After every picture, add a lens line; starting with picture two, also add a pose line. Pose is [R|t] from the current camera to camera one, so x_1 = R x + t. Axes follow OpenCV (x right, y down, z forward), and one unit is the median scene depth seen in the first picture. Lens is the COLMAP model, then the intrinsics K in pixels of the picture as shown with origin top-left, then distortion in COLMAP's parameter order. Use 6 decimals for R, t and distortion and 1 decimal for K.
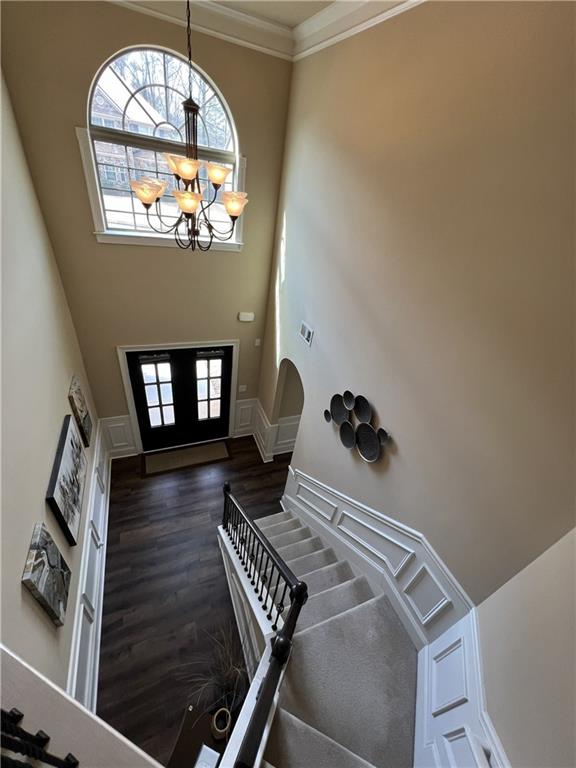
lens RADIAL K [[306.8, 0, 291.7], [0, 306.8, 382.6], [0, 0, 1]] dist [-0.001474, -0.000288]
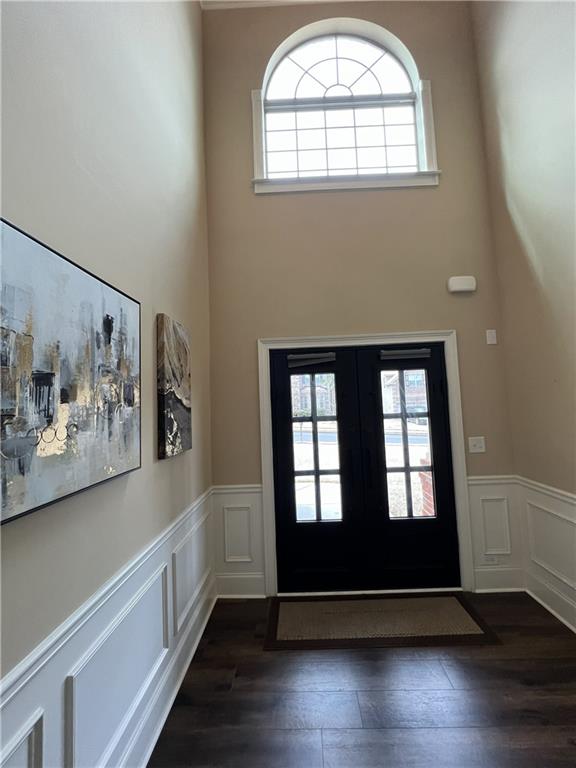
lens RADIAL K [[306.8, 0, 291.7], [0, 306.8, 382.6], [0, 0, 1]] dist [-0.001474, -0.000288]
pose [[0.896024, -0.213858, -0.389108, -0.237761], [-0.087768, 0.773757, -0.627374, 0.300199], [0.435244, 0.596293, 0.674535, 0.558958]]
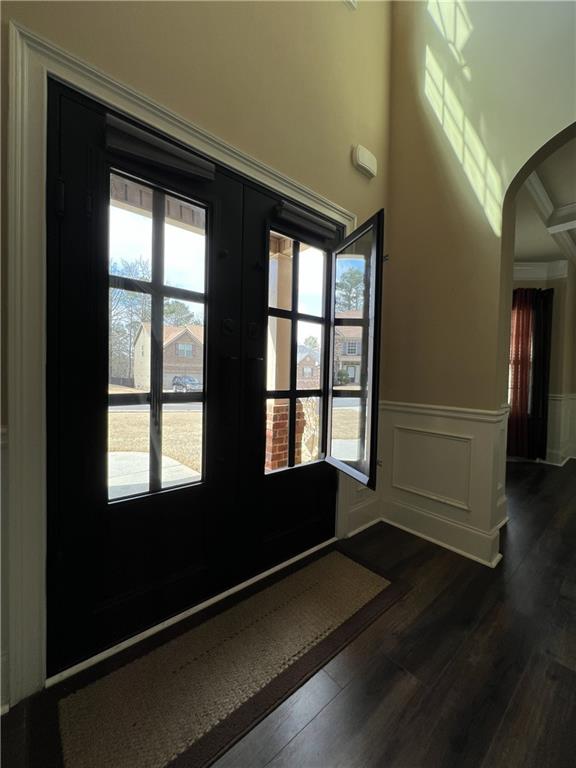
lens RADIAL K [[306.8, 0, 291.7], [0, 306.8, 382.6], [0, 0, 1]] dist [-0.001474, -0.000288]
pose [[0.942990, -0.137615, 0.303038, -0.411907], [0.277479, 0.827850, -0.487515, 0.231774], [-0.183781, 0.543808, 0.818839, 0.790051]]
